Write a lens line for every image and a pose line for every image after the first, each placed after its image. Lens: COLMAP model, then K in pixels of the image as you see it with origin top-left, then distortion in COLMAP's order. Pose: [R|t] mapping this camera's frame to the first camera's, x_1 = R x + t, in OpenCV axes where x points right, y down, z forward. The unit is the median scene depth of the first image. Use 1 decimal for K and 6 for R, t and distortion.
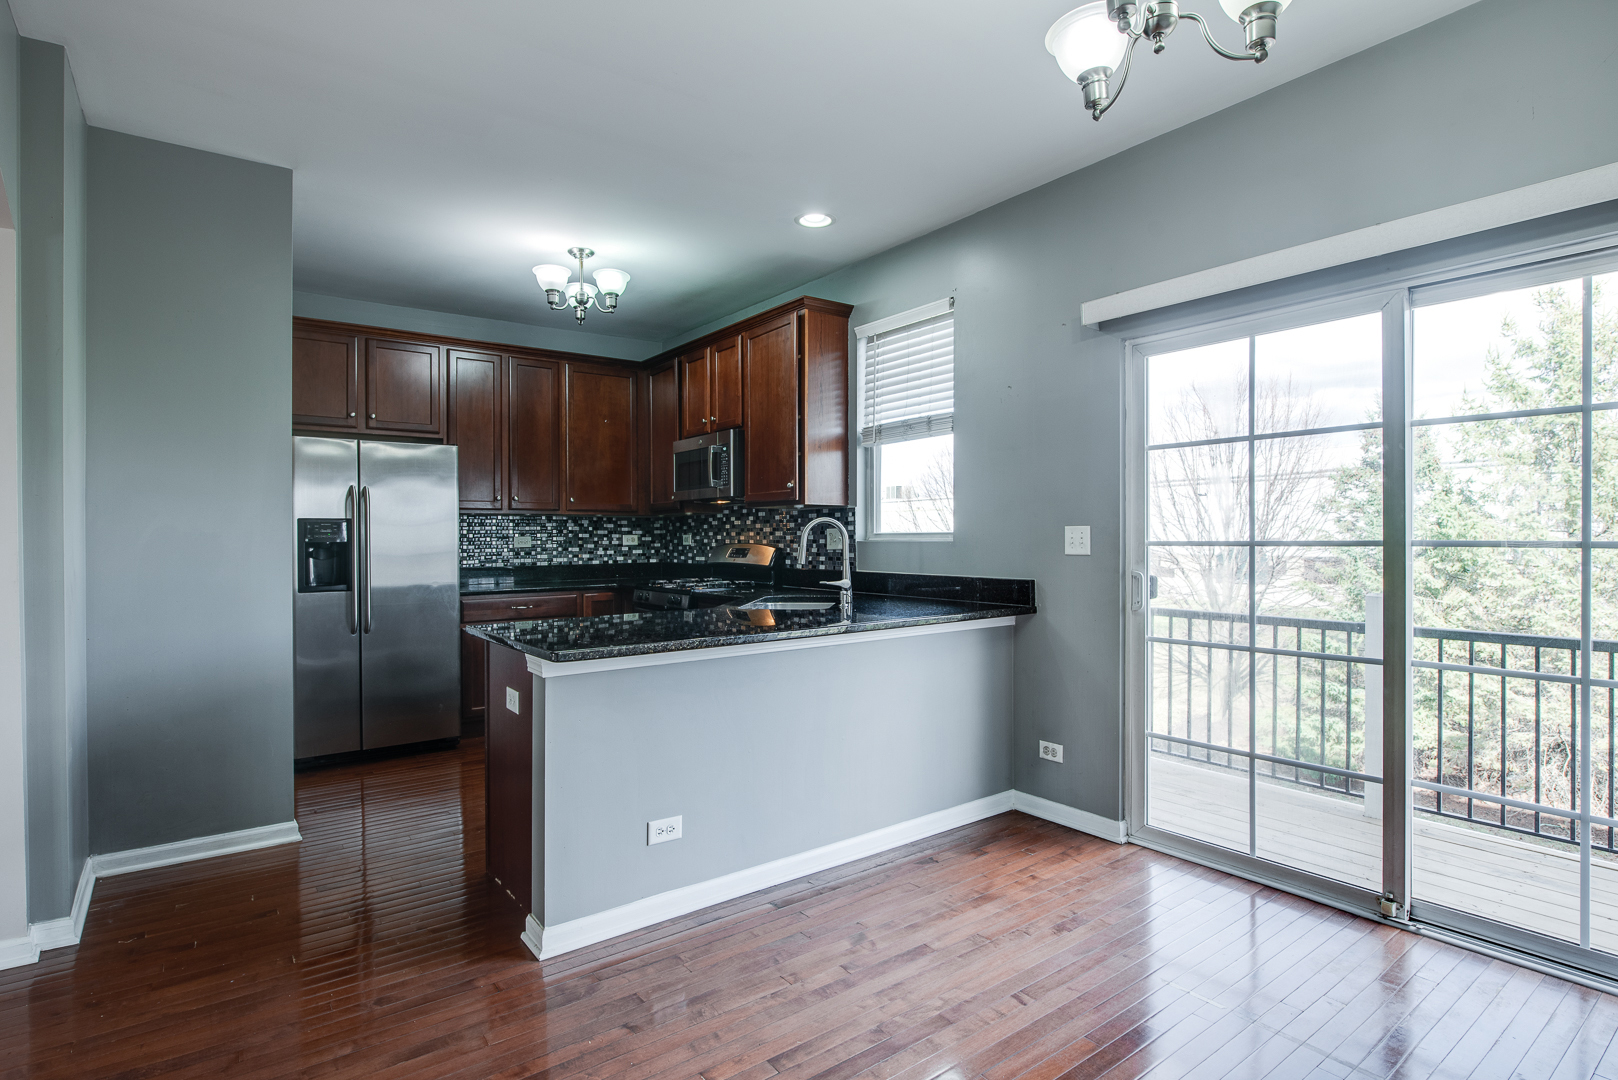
lens RADIAL K [[810.1, 0, 805.6], [0, 810.1, 542.7], [0, 0, 1]] dist [-0.016601, 0.000072]
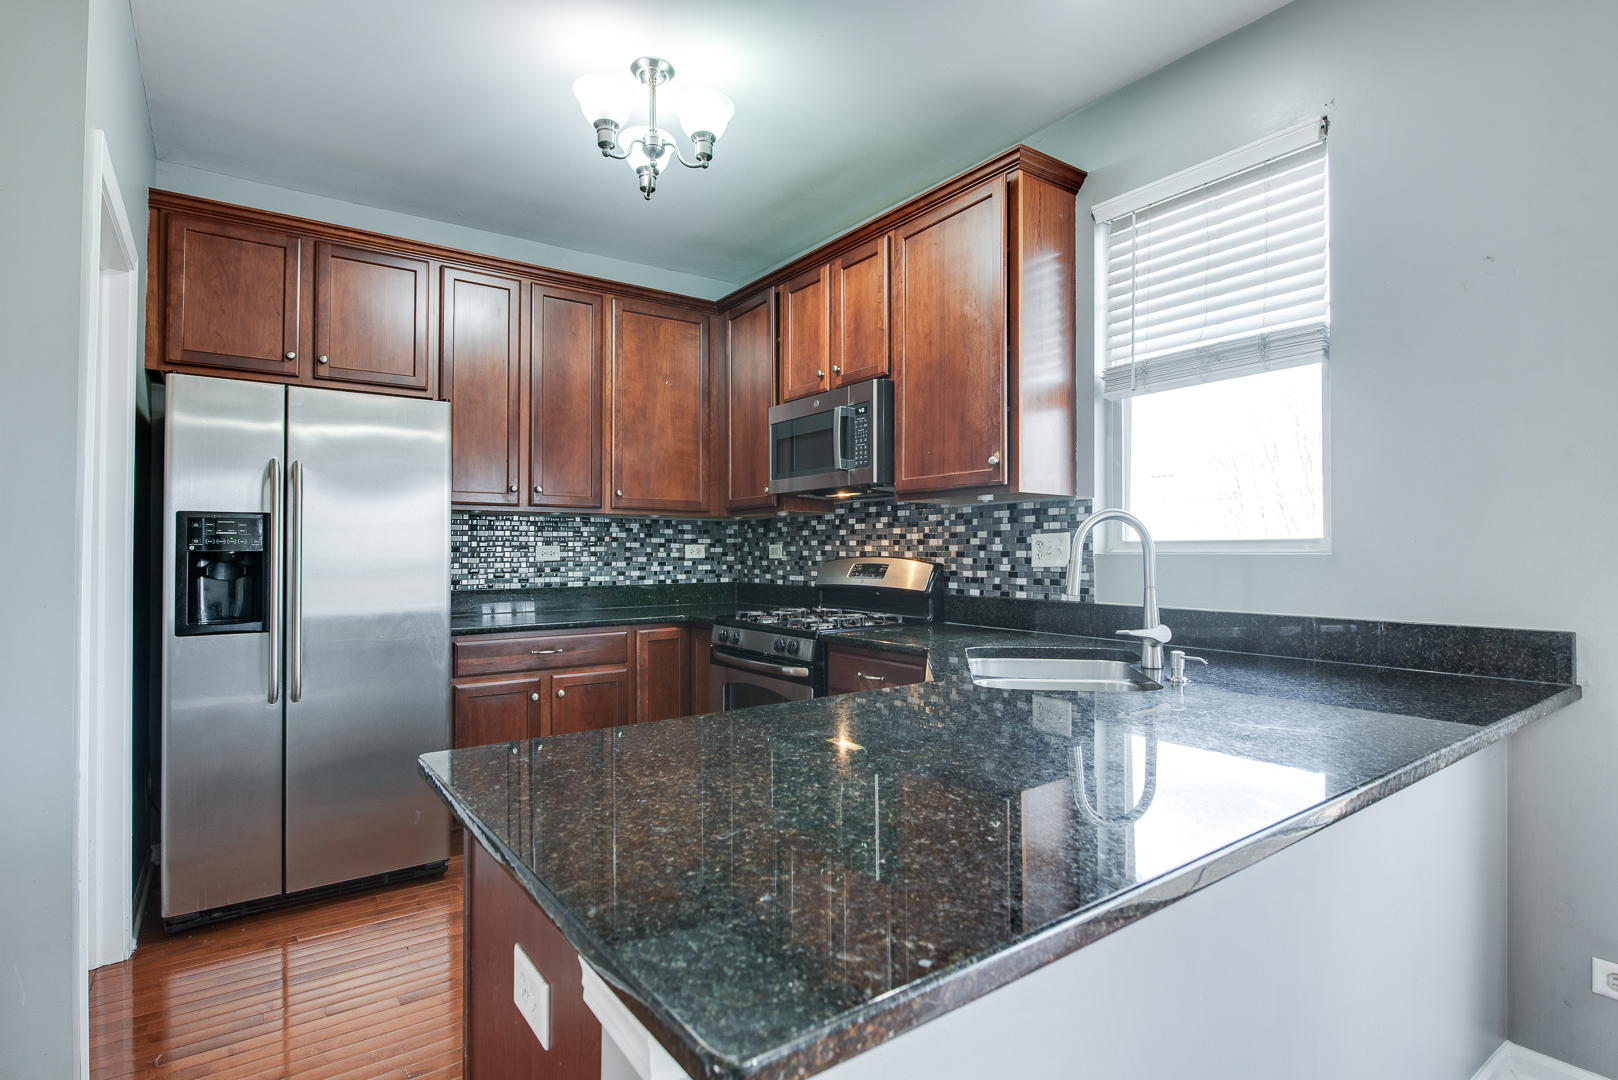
lens RADIAL K [[810.1, 0, 813.1], [0, 810.1, 540.0], [0, 0, 1]] dist [-0.016601, 0.000072]
pose [[0.999857, 0.004364, -0.016365, -0.121769], [-0.004695, 0.999784, -0.020233, 0.000786], [0.016273, 0.020307, 0.999661, 0.338698]]
